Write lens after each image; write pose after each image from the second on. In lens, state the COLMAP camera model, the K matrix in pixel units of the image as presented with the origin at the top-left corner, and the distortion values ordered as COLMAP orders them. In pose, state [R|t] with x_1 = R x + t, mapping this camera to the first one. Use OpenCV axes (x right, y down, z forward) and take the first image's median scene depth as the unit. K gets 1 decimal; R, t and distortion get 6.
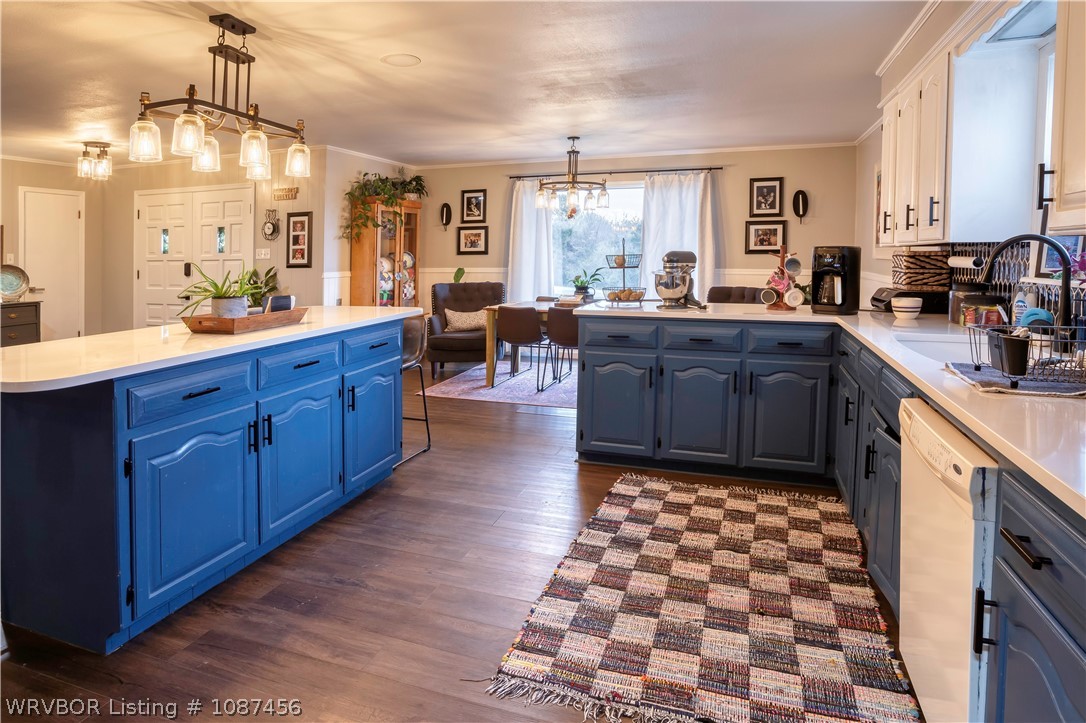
lens RADIAL K [[609.9, 0, 540.1], [0, 609.9, 275.3], [0, 0, 1]] dist [-0.077264, 0.025131]
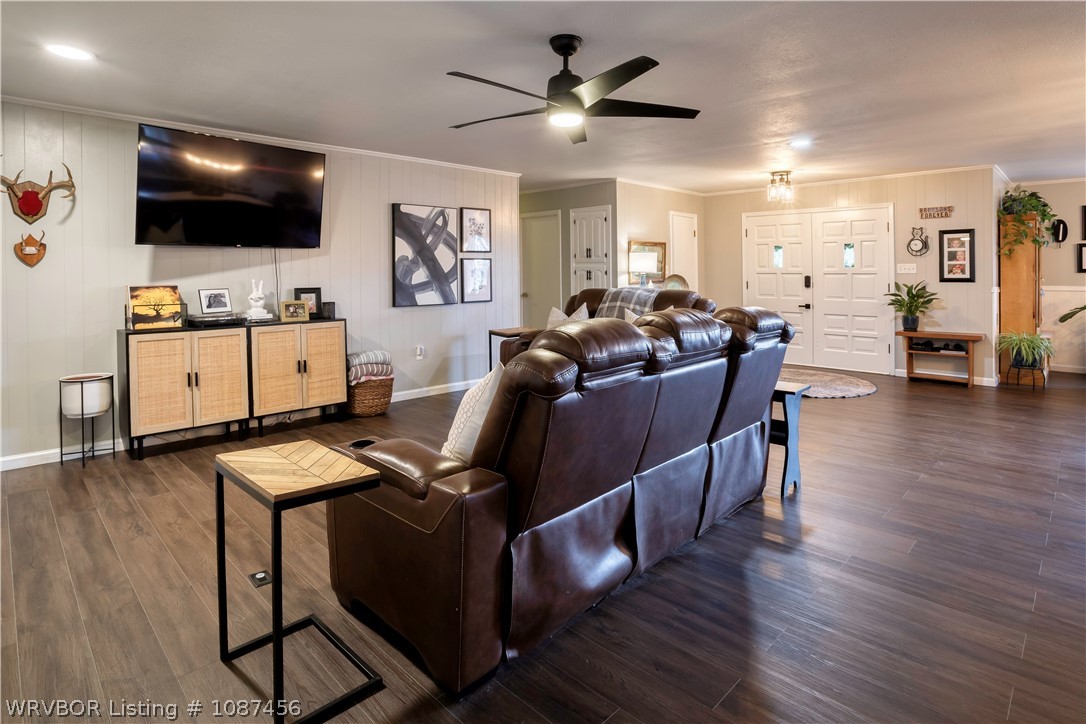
lens RADIAL K [[601.8, 0, 522.4], [0, 601.8, 266.2], [0, 0, 1]] dist [-0.033189, 0.000709]
pose [[0.898825, 0.011911, -0.438145, -0.621492], [-0.030823, 0.998874, -0.036076, 0.019453], [0.437222, 0.045930, 0.898180, -0.252007]]
